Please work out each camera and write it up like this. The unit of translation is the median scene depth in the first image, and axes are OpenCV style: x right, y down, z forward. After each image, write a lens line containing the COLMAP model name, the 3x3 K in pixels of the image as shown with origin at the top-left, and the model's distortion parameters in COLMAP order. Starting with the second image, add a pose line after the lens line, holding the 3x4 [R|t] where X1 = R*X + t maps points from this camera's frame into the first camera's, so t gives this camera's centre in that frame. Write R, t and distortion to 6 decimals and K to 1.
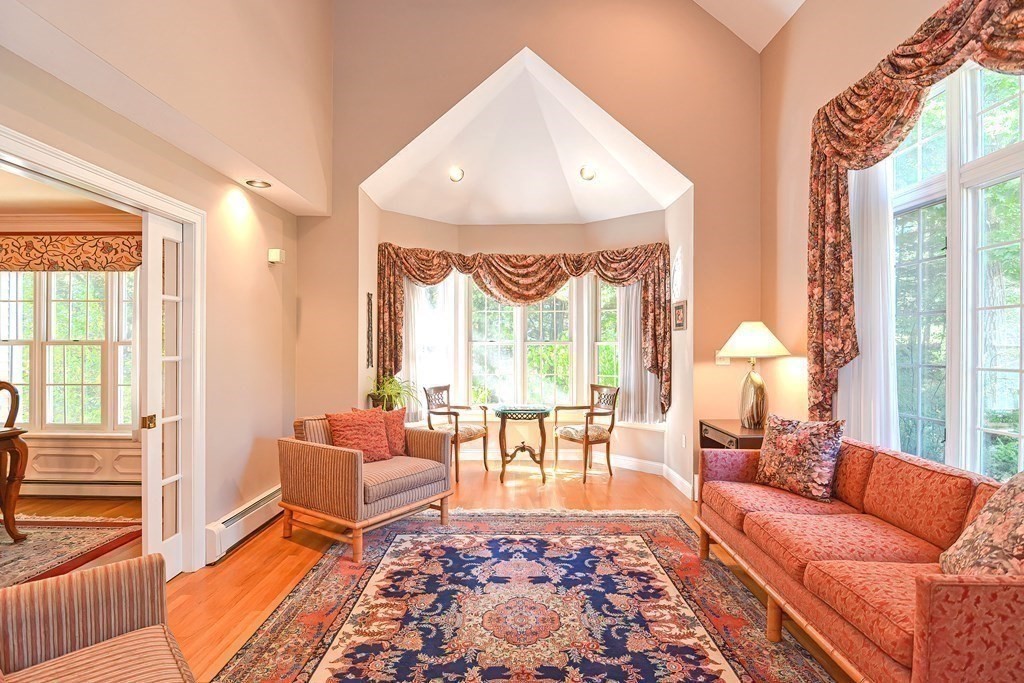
lens RADIAL K [[504.4, 0, 512.7], [0, 504.4, 346.4], [0, 0, 1]] dist [-0.000122, -0.011106]
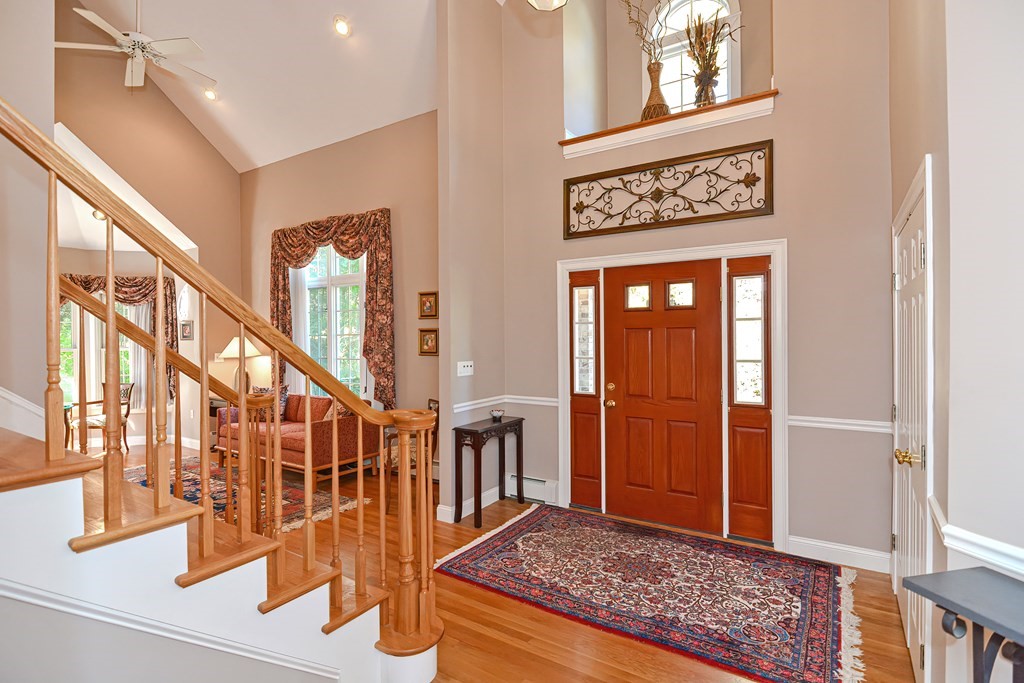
lens RADIAL K [[516.5, 0, 509.6], [0, 516.5, 326.2], [0, 0, 1]] dist [0.000167, -0.012014]
pose [[0.545476, -0.003117, 0.838120, -0.593952], [0.017741, 0.999812, -0.007828, -0.062268], [-0.837938, 0.019139, 0.545429, -0.879615]]
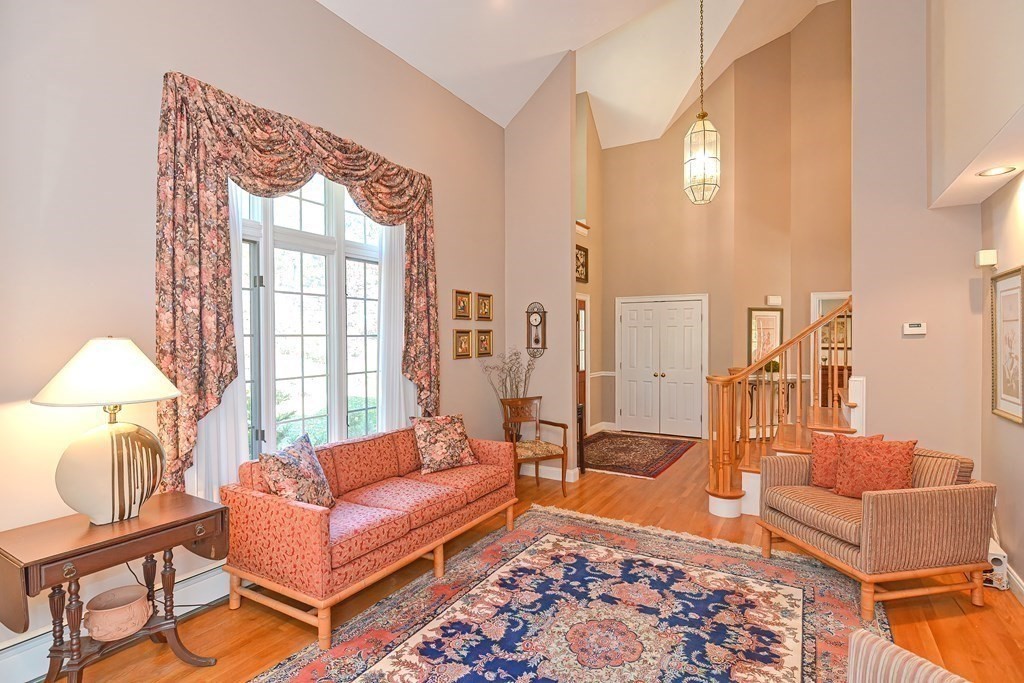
lens RADIAL K [[510.2, 0, 512.0], [0, 510.2, 341.5], [0, 0, 1]] dist [-0.000147, -0.011470]
pose [[-0.867450, -0.001039, 0.497523, -0.244975], [0.005924, 0.999905, 0.012417, -0.055566], [-0.497489, 0.013718, -0.867362, 1.454548]]
